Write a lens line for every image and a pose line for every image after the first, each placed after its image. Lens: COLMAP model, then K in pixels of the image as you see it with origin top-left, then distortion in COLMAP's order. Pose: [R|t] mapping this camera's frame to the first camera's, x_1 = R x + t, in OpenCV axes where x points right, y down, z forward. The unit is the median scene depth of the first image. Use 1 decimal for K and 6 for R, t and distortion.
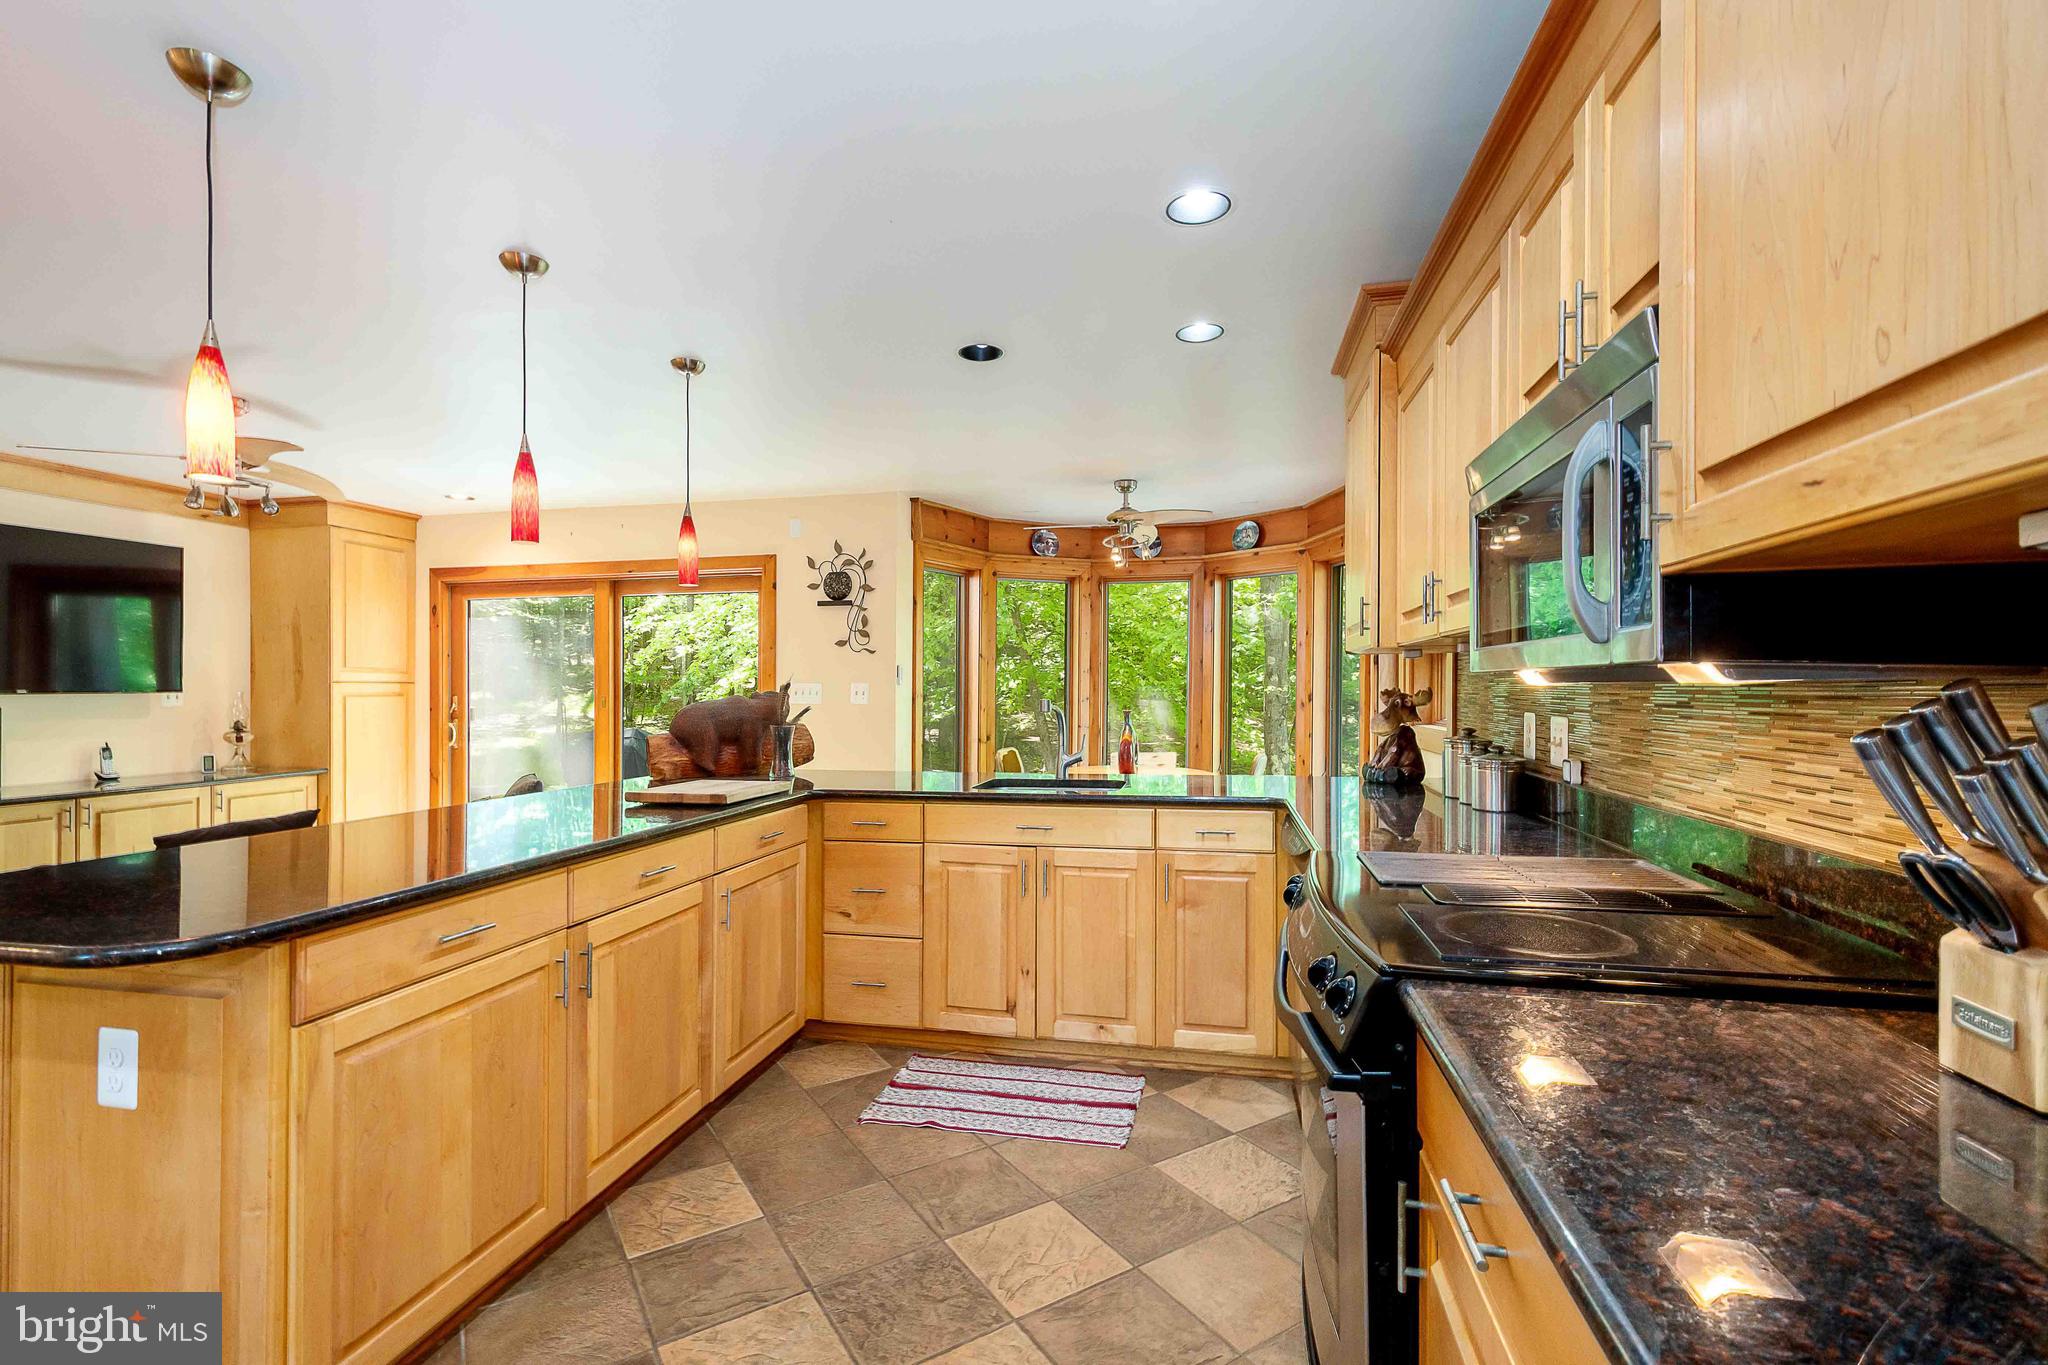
lens RADIAL K [[901.8, 0, 1009.3], [0, 901.8, 690.1], [0, 0, 1]] dist [0.013210, -0.002143]
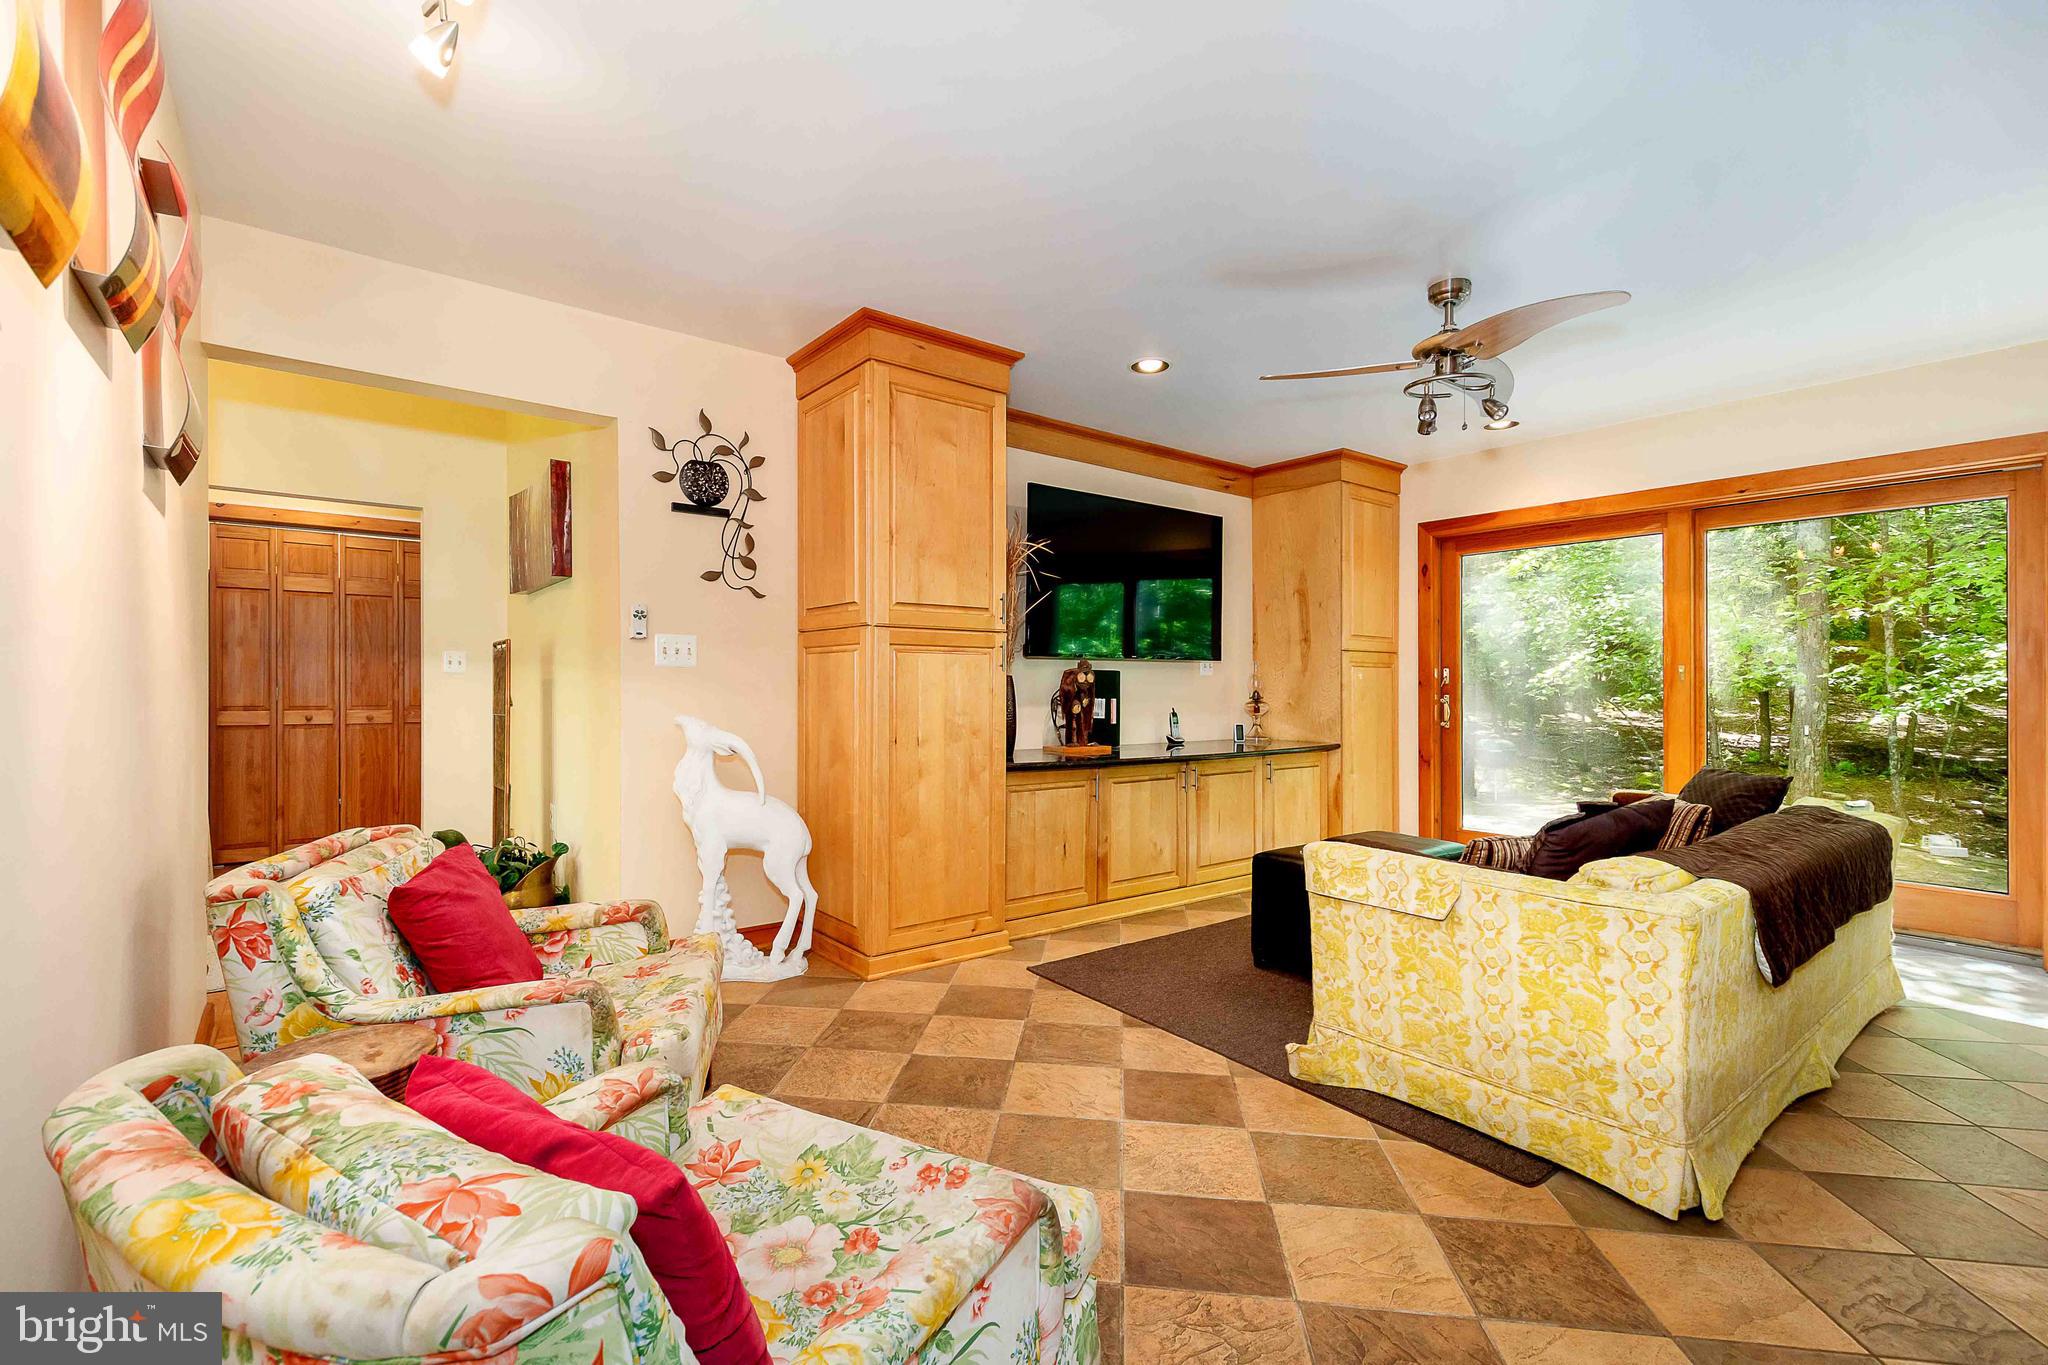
lens RADIAL K [[901.8, 0, 1023.1], [0, 901.8, 687.7], [0, 0, 1]] dist [0.013210, -0.002143]
pose [[0.776726, 0.009408, -0.629768, -0.432510], [-0.007865, 0.999955, 0.005239, 0.027385], [0.629789, 0.000884, 0.776766, 0.084173]]
